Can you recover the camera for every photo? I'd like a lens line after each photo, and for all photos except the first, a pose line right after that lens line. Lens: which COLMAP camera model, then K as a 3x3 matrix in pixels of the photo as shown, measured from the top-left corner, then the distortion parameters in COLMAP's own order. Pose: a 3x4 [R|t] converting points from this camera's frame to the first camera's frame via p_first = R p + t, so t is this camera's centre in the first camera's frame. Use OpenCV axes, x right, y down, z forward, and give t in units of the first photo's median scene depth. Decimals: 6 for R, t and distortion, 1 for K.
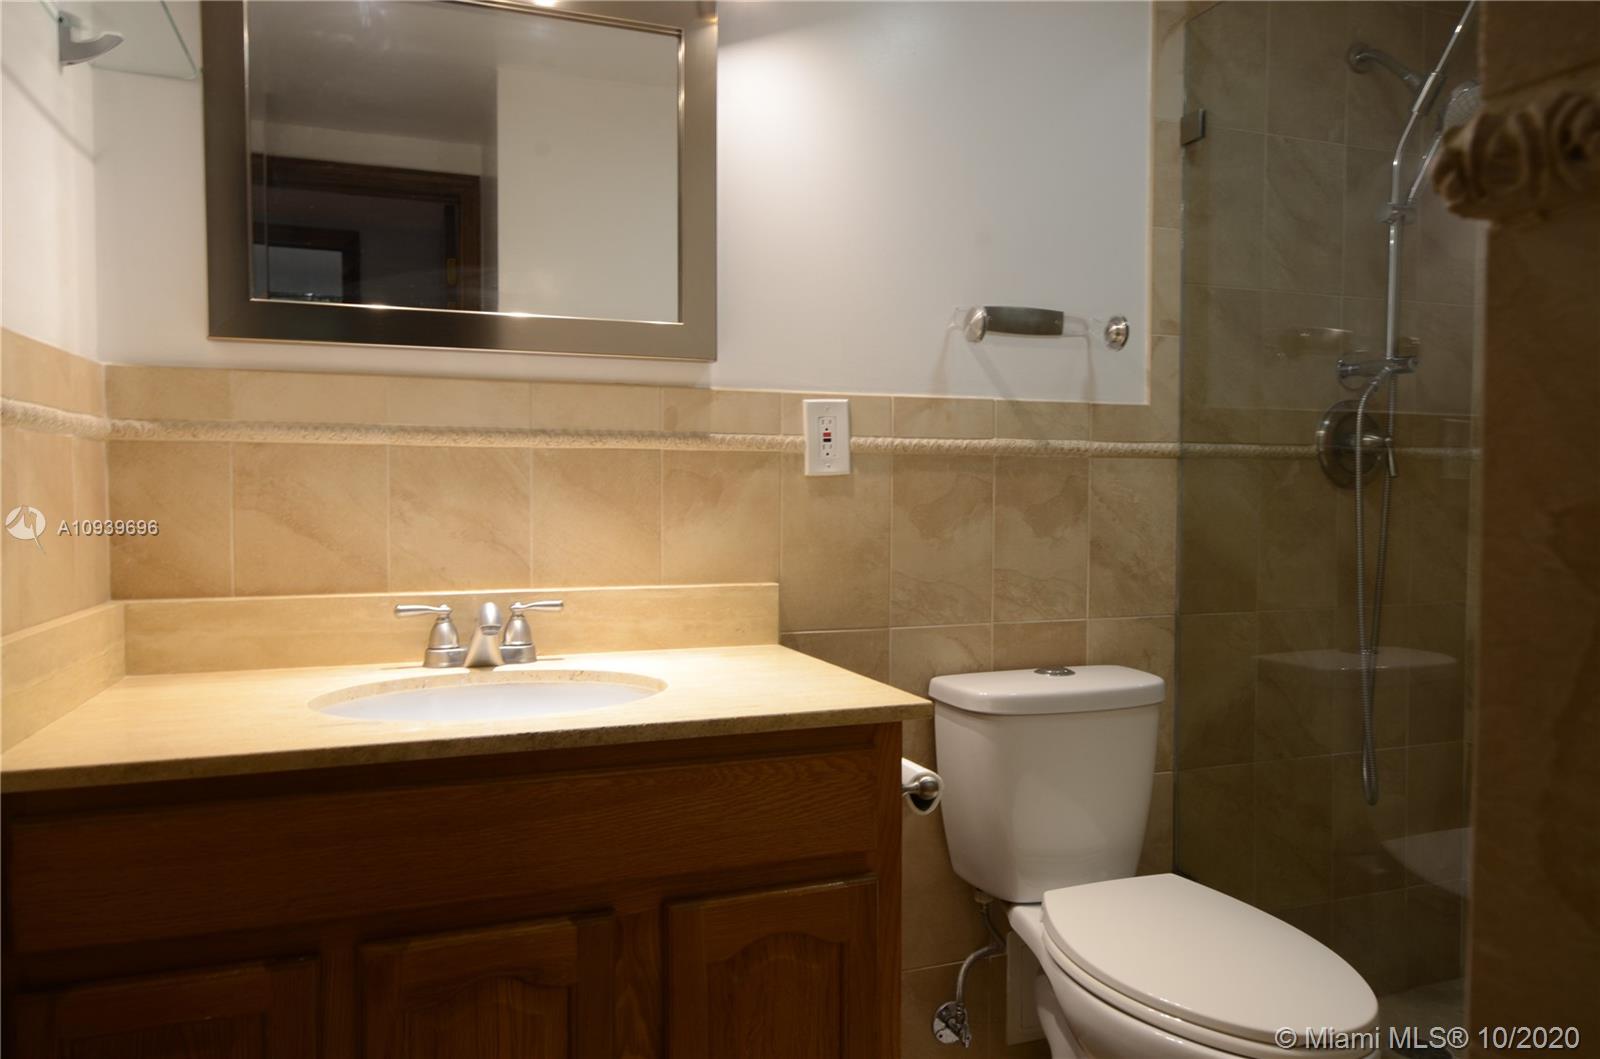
lens RADIAL K [[1070.5, 0, 790.6], [0, 1070.5, 515.3], [0, 0, 1]] dist [0.018534, -0.014090]
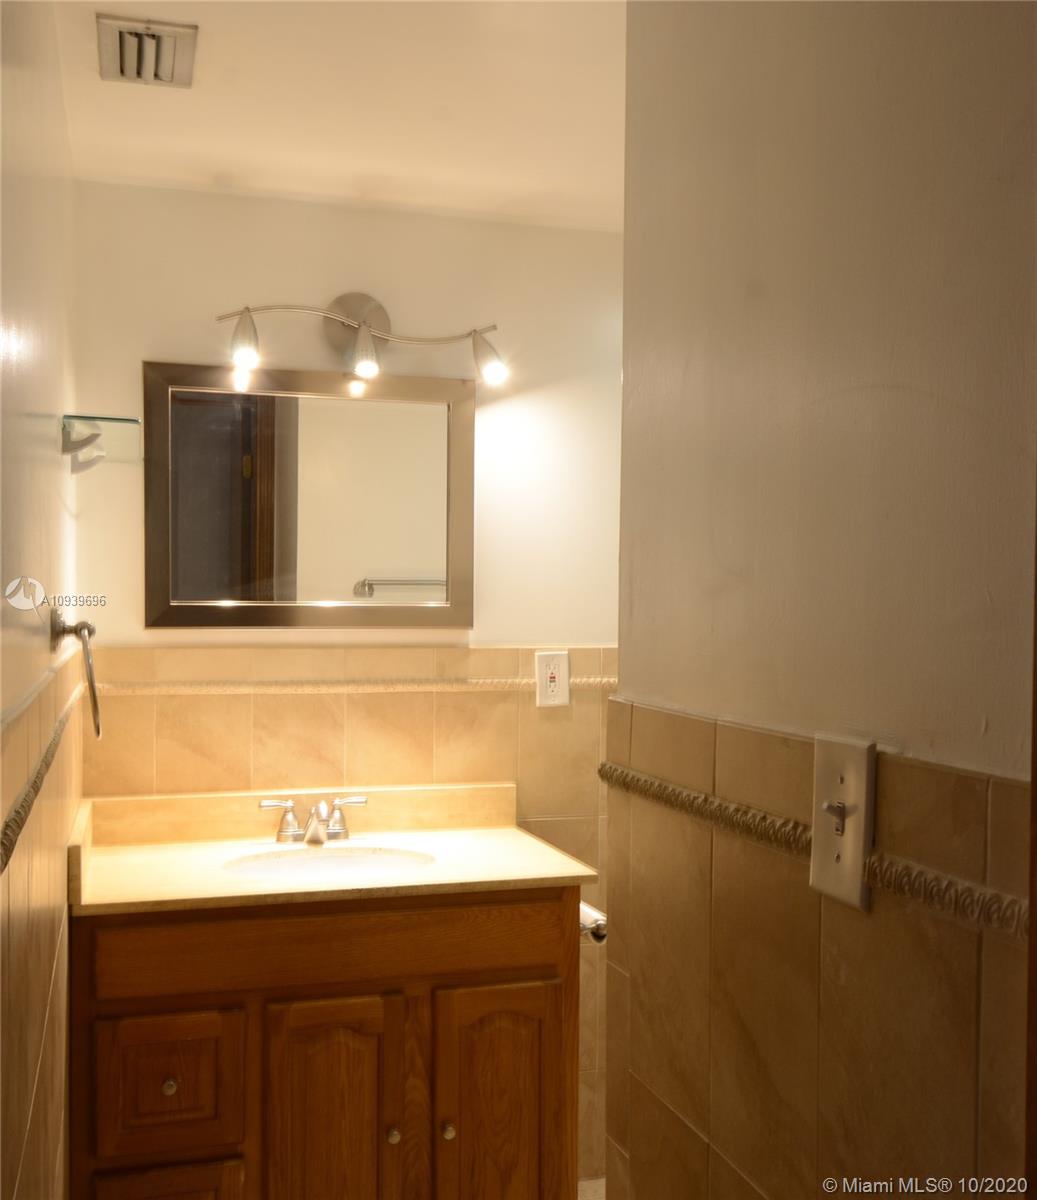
lens RADIAL K [[1371.3, 0, 520.4], [0, 1371.3, 606.3], [0, 0, 1]] dist [0.011938, 0.000000]
pose [[0.998260, 0.005678, -0.058687, 0.096064], [-0.005898, 0.999976, -0.003581, -0.159741], [0.058665, 0.003921, 0.998270, -0.778354]]
